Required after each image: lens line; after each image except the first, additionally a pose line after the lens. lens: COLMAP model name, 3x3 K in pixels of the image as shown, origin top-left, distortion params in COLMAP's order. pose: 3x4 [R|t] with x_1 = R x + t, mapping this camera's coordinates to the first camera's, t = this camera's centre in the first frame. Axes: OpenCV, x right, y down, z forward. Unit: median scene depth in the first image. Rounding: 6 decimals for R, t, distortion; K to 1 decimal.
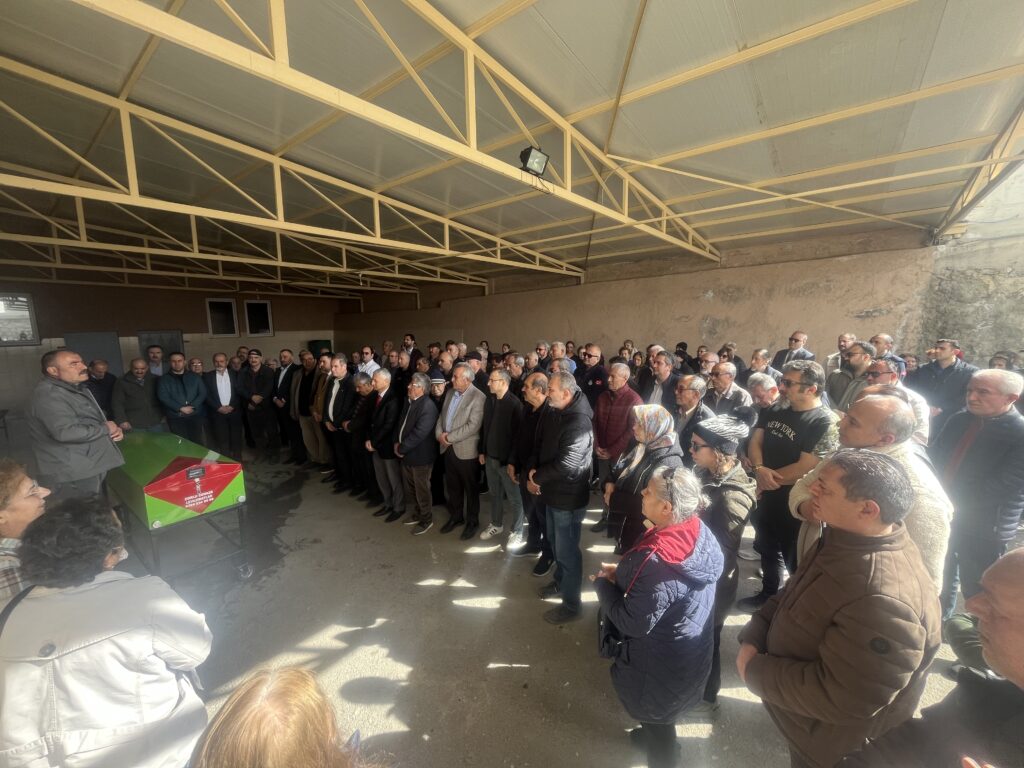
lens RADIAL K [[417.6, 0, 508.3], [0, 417.6, 382.8], [0, 0, 1]] dist [-0.002130, 0.000012]
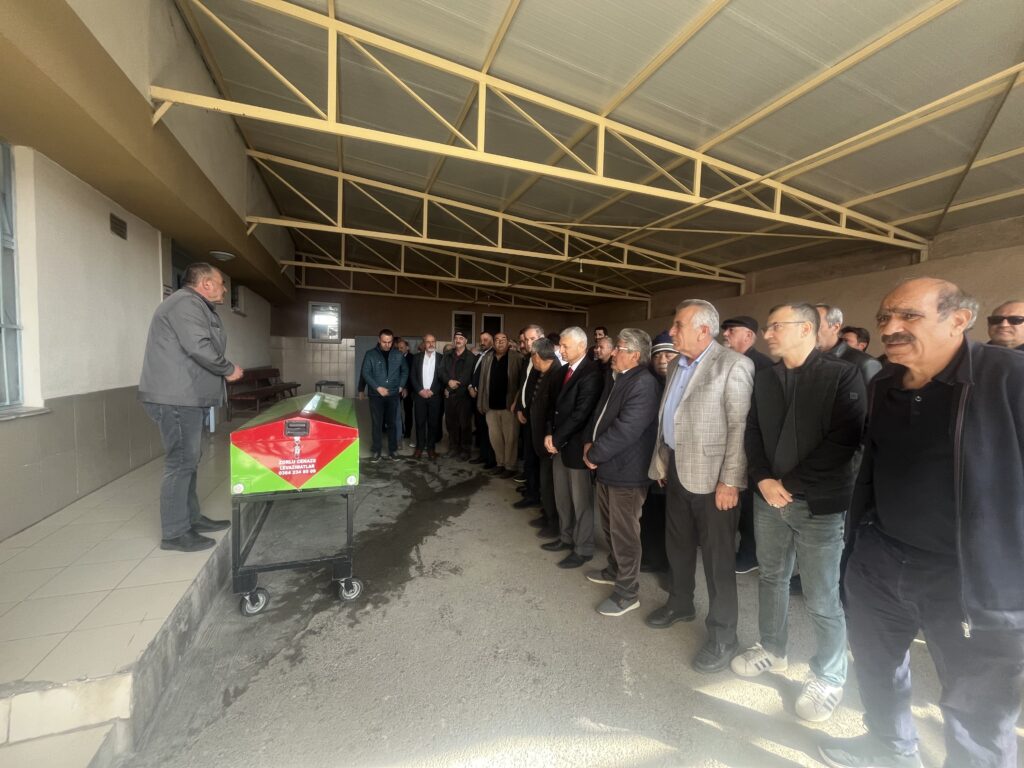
lens RADIAL K [[417.6, 0, 508.3], [0, 417.6, 382.8], [0, 0, 1]] dist [-0.002130, 0.000012]
pose [[0.860378, 0.068691, -0.505006, -0.059171], [-0.111125, 0.992319, -0.054349, 0.091177], [0.497393, 0.102880, 0.861403, 0.369881]]
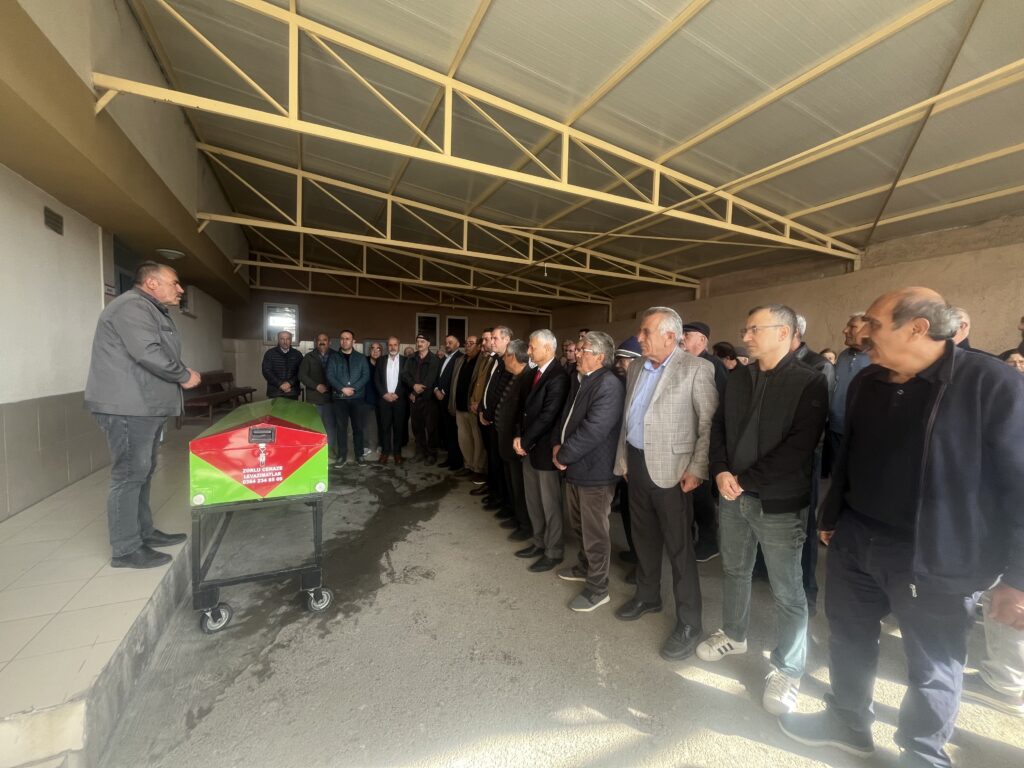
lens RADIAL K [[417.6, 0, 508.3], [0, 417.6, 382.8], [0, 0, 1]] dist [-0.002130, 0.000012]
pose [[0.901427, 0.057851, -0.429049, -0.064702], [-0.096311, 0.992994, -0.068456, 0.091513], [0.422083, 0.103030, 0.900684, 0.359935]]
